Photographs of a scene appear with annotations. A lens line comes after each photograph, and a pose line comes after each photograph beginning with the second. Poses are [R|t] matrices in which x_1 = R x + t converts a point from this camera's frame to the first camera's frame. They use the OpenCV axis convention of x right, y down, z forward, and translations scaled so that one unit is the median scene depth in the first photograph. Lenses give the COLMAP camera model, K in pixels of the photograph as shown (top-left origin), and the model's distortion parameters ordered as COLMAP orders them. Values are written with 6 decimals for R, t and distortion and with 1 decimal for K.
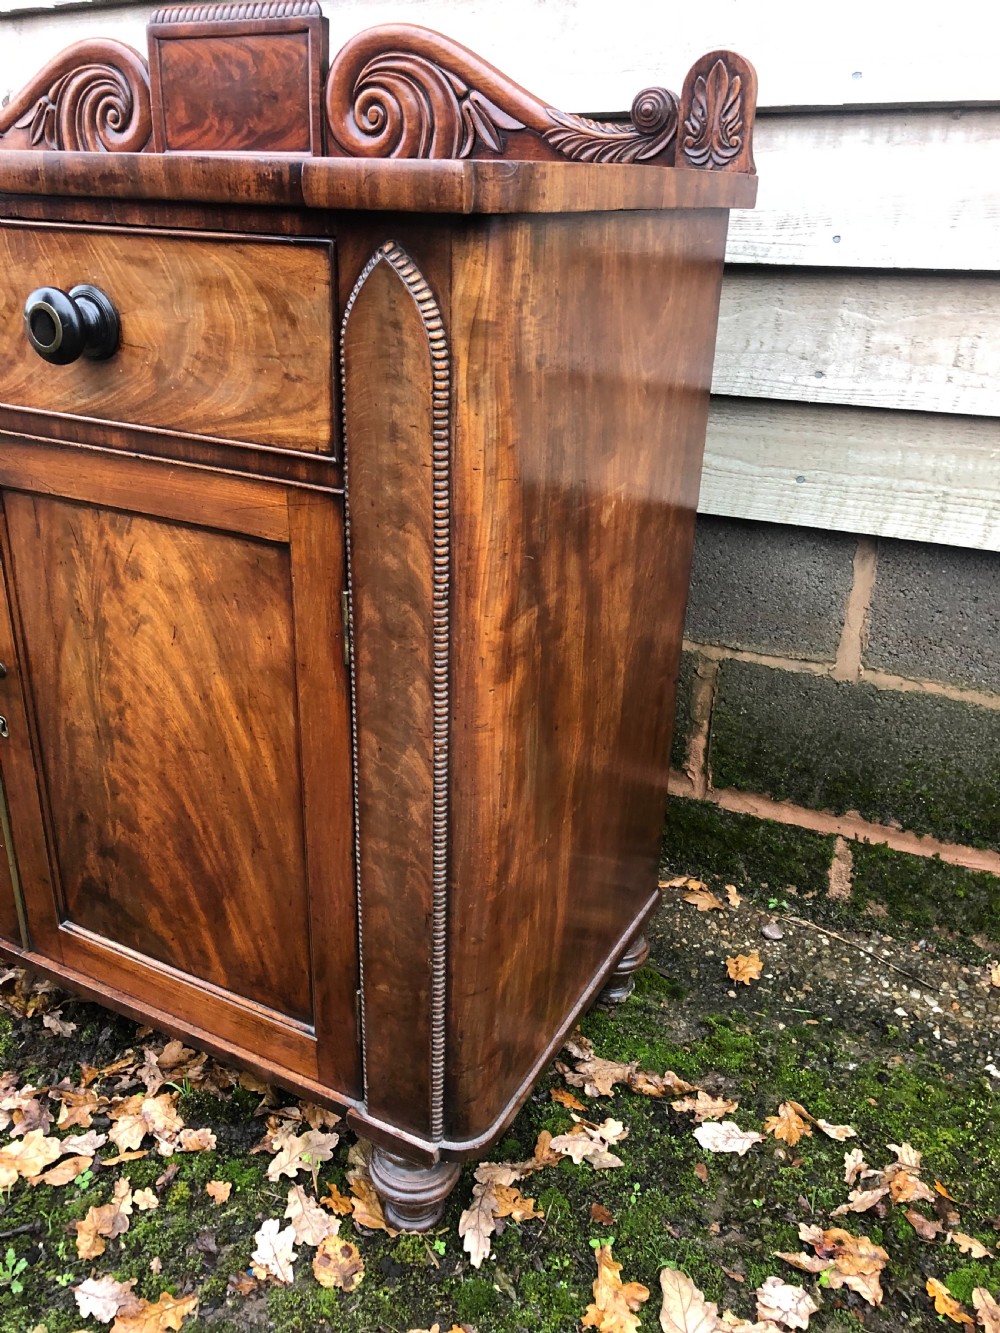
lens RADIAL K [[1094.9, 0, 485.0], [0, 1094.9, 672.8], [0, 0, 1]] dist [0.016164, 0.005141]
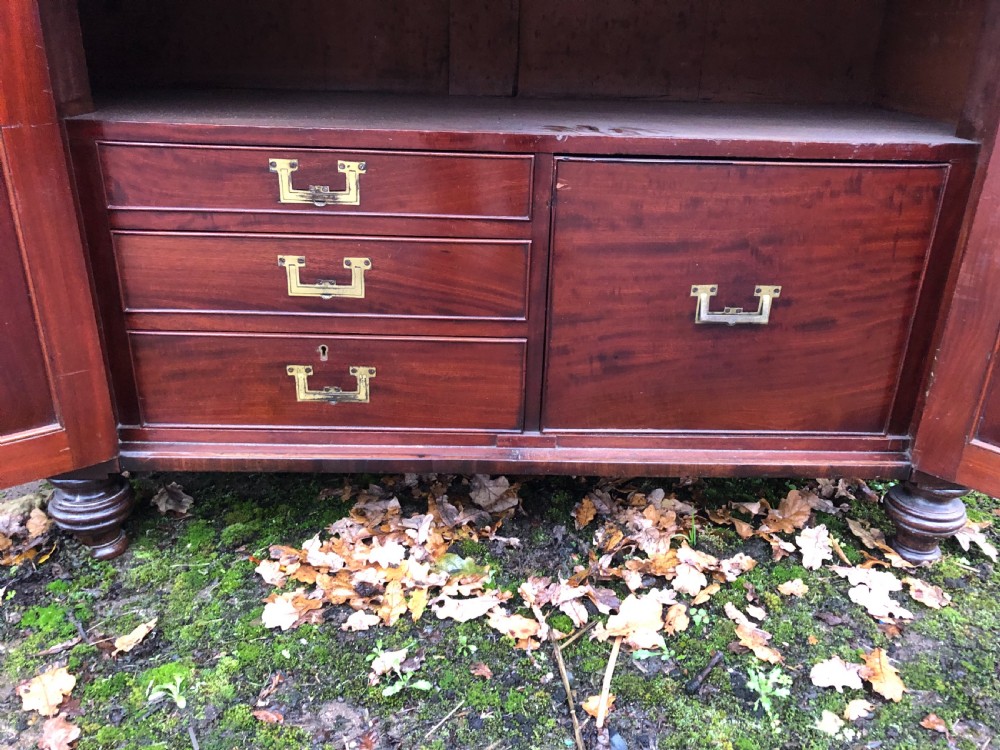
lens RADIAL K [[821.4, 0, 510.7], [0, 821.4, 374.4], [0, 0, 1]] dist [0.016164, 0.005141]
pose [[0.863034, -0.194803, 0.466073, -0.837910], [0.193616, 0.979752, 0.050983, 0.151667], [-0.466568, 0.046239, 0.883276, 0.367116]]
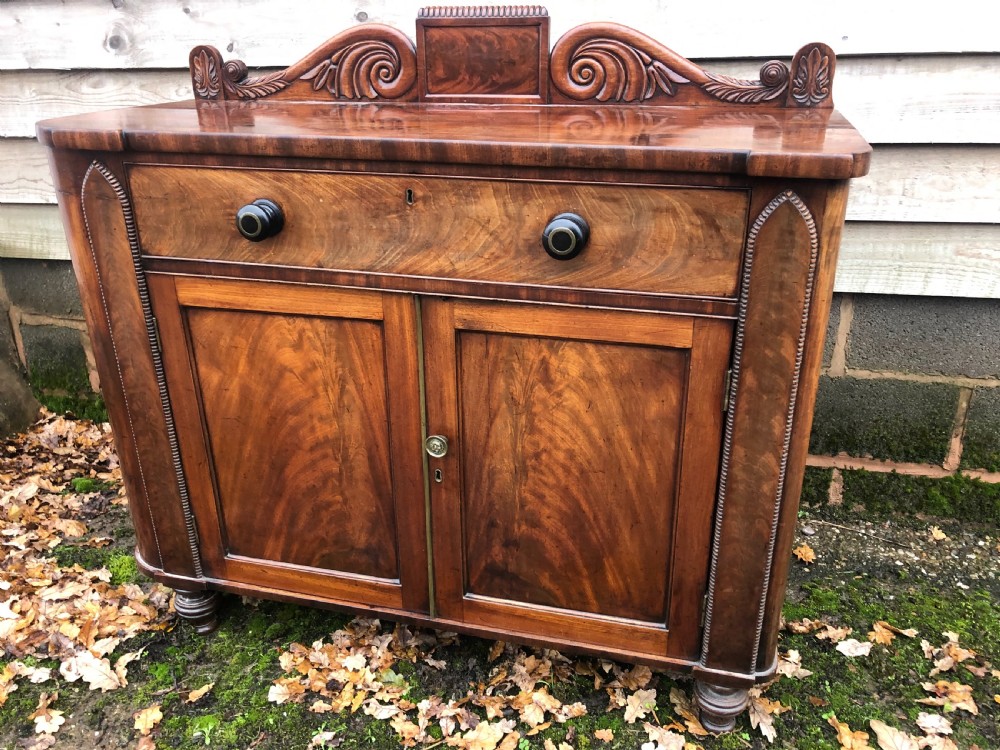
lens RADIAL K [[821.4, 0, 503.8], [0, 821.4, 376.3], [0, 0, 1]] dist [0.016164, 0.005141]
pose [[0.970518, -0.124831, 0.206183, -0.568284], [0.125189, 0.992068, 0.011361, -0.094628], [-0.205966, 0.014786, 0.978447, -0.184556]]
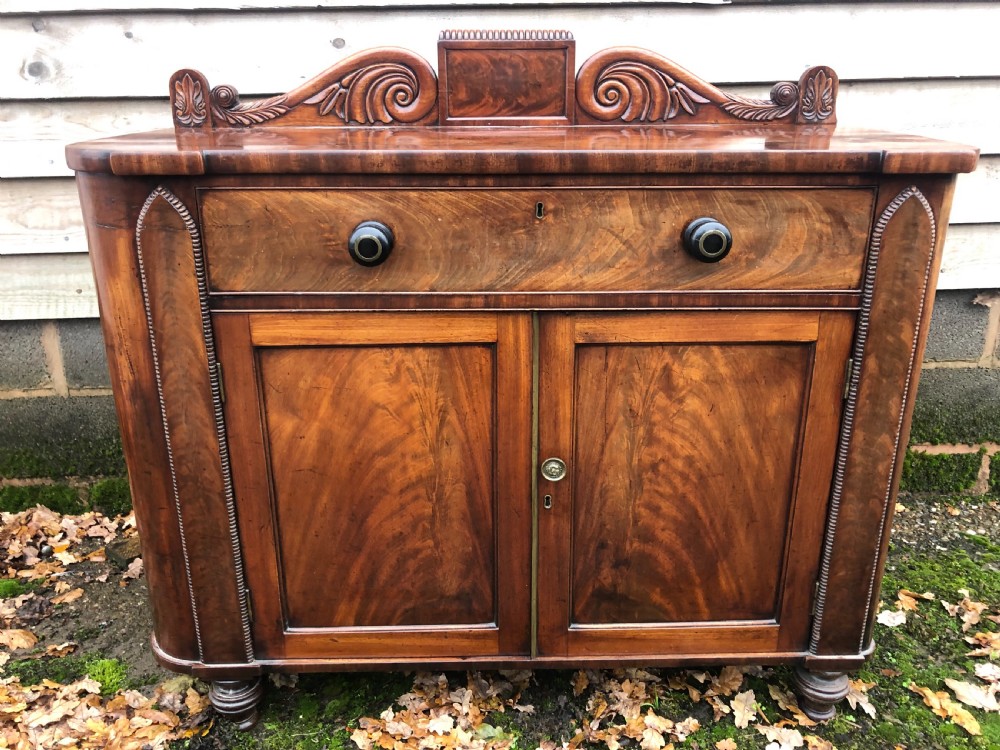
lens RADIAL K [[821.4, 0, 503.7], [0, 821.4, 359.1], [0, 0, 1]] dist [0.016164, 0.005141]
pose [[0.867238, -0.188346, 0.460894, -0.969832], [0.220070, 0.975361, -0.015509, -0.137986], [-0.446617, 0.114879, 0.887320, -0.002365]]
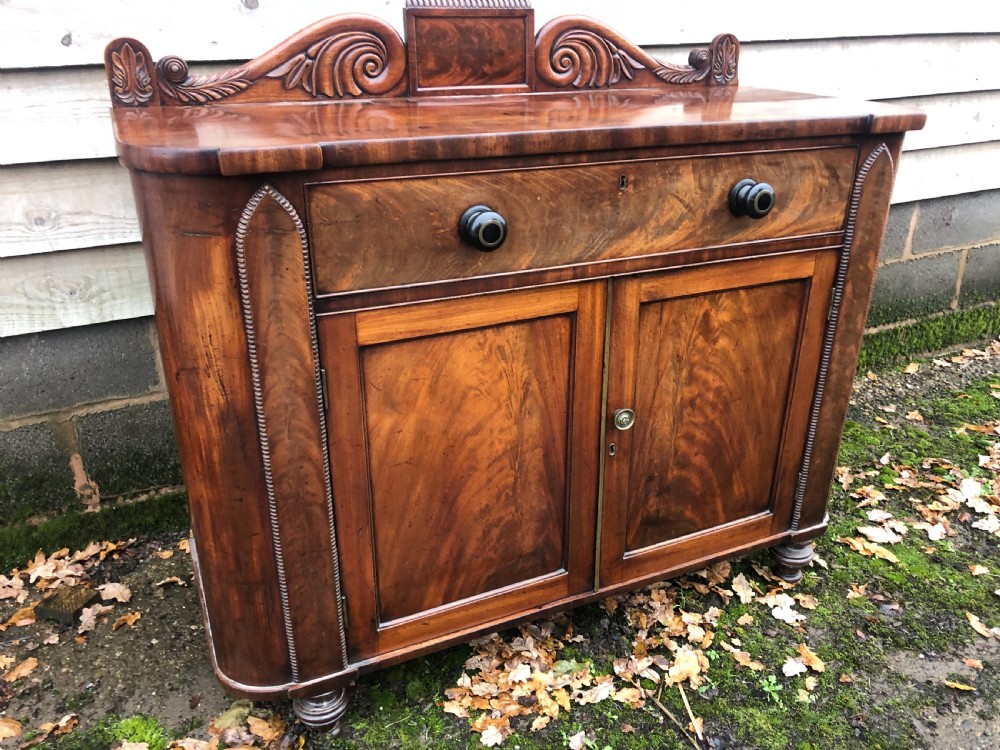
lens RADIAL K [[821.4, 0, 511.8], [0, 821.4, 378.2], [0, 0, 1]] dist [0.016164, 0.005141]
pose [[0.593510, -0.345943, 0.726684, -1.386286], [0.328588, 0.928383, 0.173593, -0.315336], [-0.734695, 0.135751, 0.664677, 0.268439]]
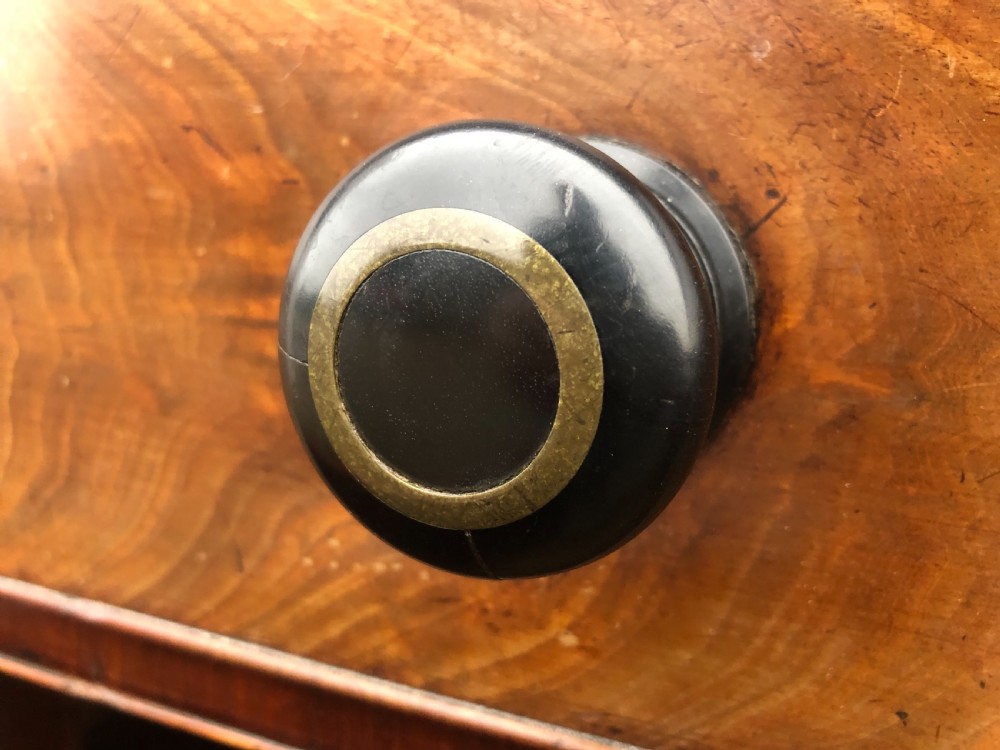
lens RADIAL K [[905.7, 0, 501.5], [0, 905.7, 376.0], [0, 0, 1]] dist [-0.000466, 0.000241]
pose [[0.992363, -0.015278, 0.122399, -0.647300], [0.038881, 0.980458, -0.192848, -0.296201], [-0.117061, 0.196135, 0.973565, 0.815113]]
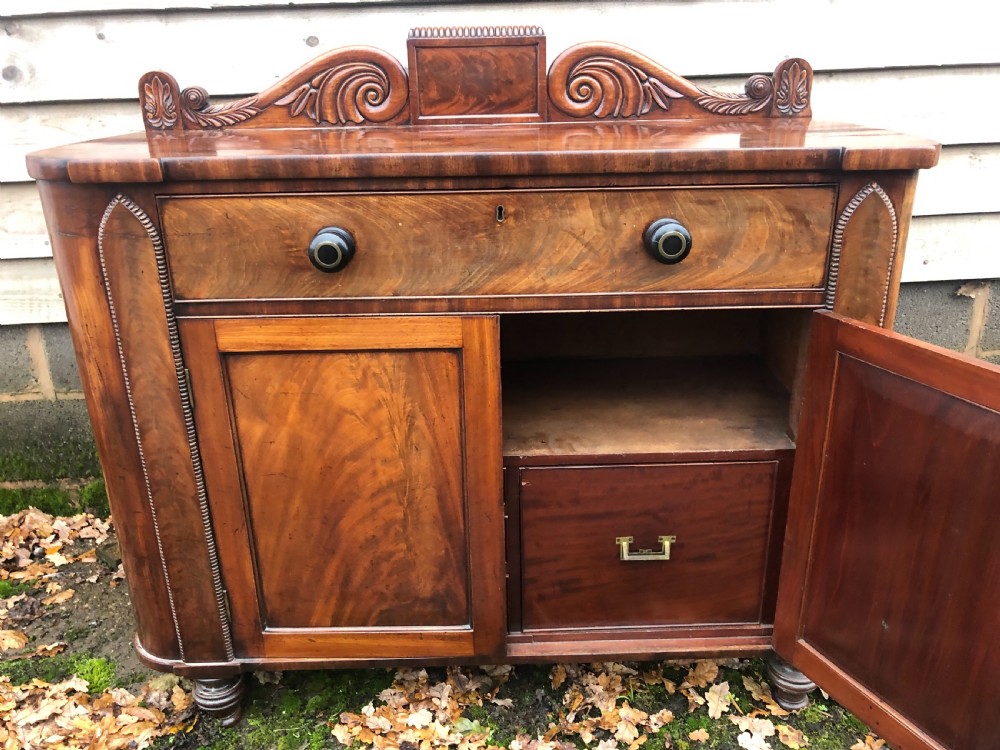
lens RADIAL K [[821.4, 0, 508.5], [0, 821.4, 377.7], [0, 0, 1]] dist [0.016164, 0.005141]
pose [[0.867663, -0.215706, 0.447919, -0.919555], [0.233527, 0.972221, 0.015831, -0.138942], [-0.438892, 0.090865, 0.893934, -0.034831]]
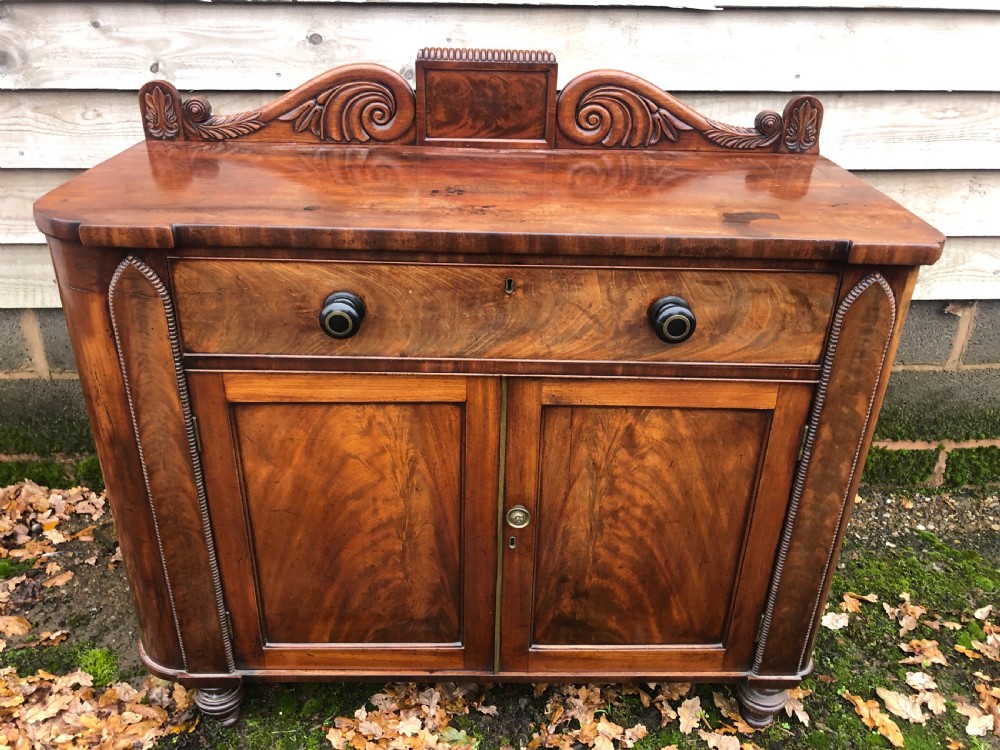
lens RADIAL K [[821.4, 0, 503.8], [0, 821.4, 366.0], [0, 0, 1]] dist [0.016164, 0.005141]
pose [[0.867049, -0.226846, 0.443584, -0.914357], [0.193563, 0.973767, 0.119633, -0.343705], [-0.459086, -0.017866, 0.888212, -0.051063]]
